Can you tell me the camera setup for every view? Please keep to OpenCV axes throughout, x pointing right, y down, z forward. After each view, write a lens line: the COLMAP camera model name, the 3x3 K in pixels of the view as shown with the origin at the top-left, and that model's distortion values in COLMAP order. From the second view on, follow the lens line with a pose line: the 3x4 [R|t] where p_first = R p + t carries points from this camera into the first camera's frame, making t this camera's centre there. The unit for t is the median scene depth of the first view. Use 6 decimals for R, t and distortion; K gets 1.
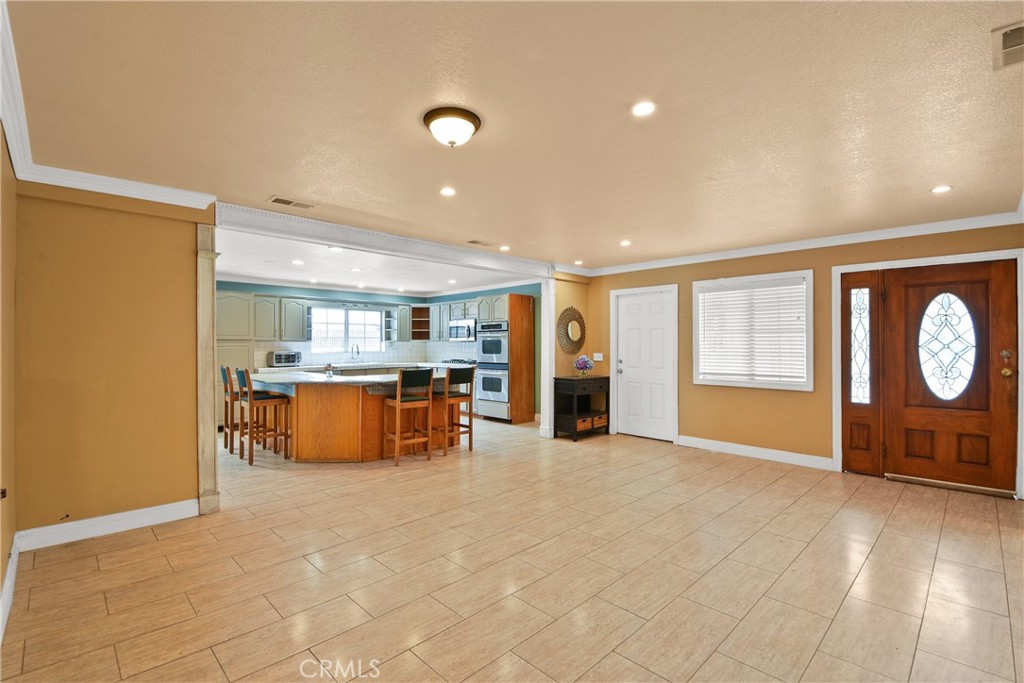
lens RADIAL K [[465.6, 0, 513.7], [0, 465.6, 335.3], [0, 0, 1]] dist [-0.002469, -0.002826]
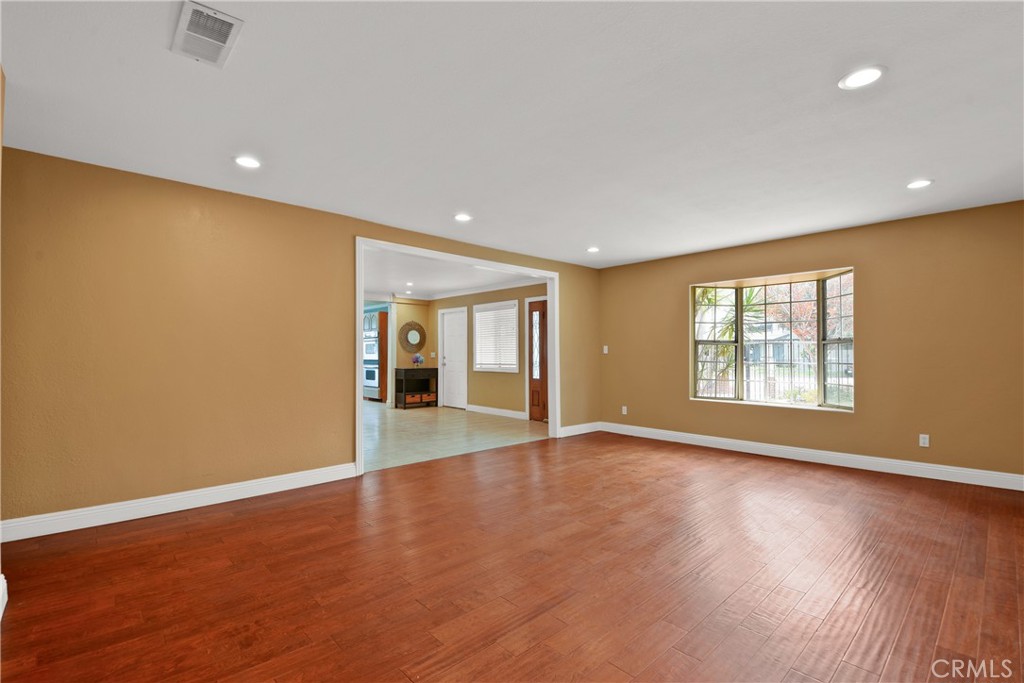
lens RADIAL K [[465.6, 0, 518.6], [0, 465.6, 347.9], [0, 0, 1]] dist [-0.002469, -0.002826]
pose [[0.999762, -0.007854, -0.020337, 0.495243], [0.008133, 0.999874, 0.013632, 0.006327], [0.020228, -0.013795, 0.999700, -0.483273]]
